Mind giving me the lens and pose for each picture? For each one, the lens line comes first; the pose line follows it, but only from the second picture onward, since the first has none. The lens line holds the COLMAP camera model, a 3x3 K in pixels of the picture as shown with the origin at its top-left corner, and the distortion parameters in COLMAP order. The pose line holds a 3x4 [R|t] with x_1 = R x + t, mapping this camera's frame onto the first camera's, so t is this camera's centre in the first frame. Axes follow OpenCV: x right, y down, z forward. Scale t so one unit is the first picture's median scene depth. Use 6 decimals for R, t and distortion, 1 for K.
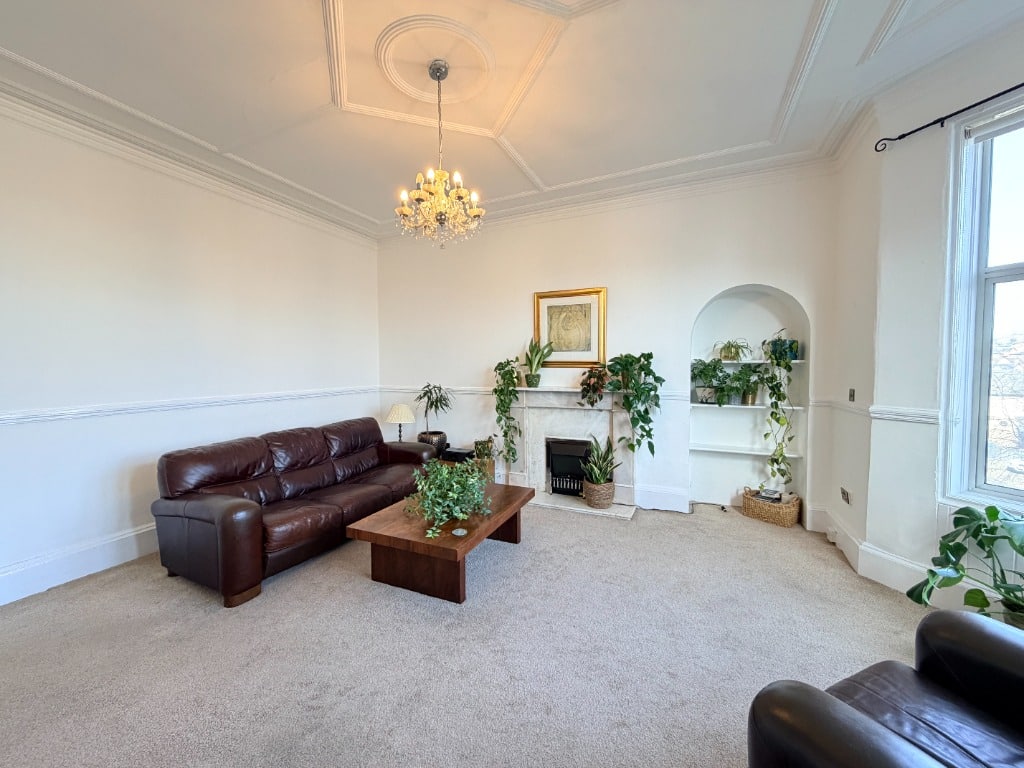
lens RADIAL K [[407.3, 0, 513.7], [0, 407.3, 377.9], [0, 0, 1]] dist [0.002869, -0.000041]
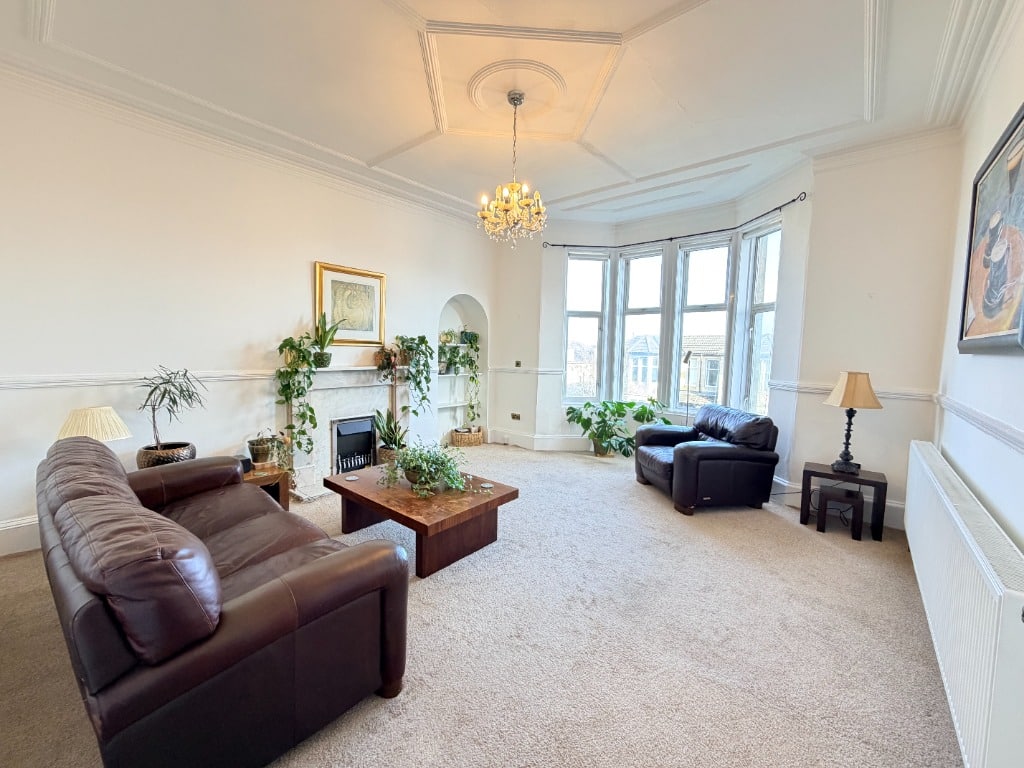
lens RADIAL K [[407.3, 0, 515.5], [0, 407.3, 380.2], [0, 0, 1]] dist [0.002869, -0.000041]
pose [[0.275309, -0.061431, 0.959391, -0.727148], [0.006526, 0.998053, 0.062034, -0.001716], [-0.961334, -0.010817, 0.275174, 0.339428]]
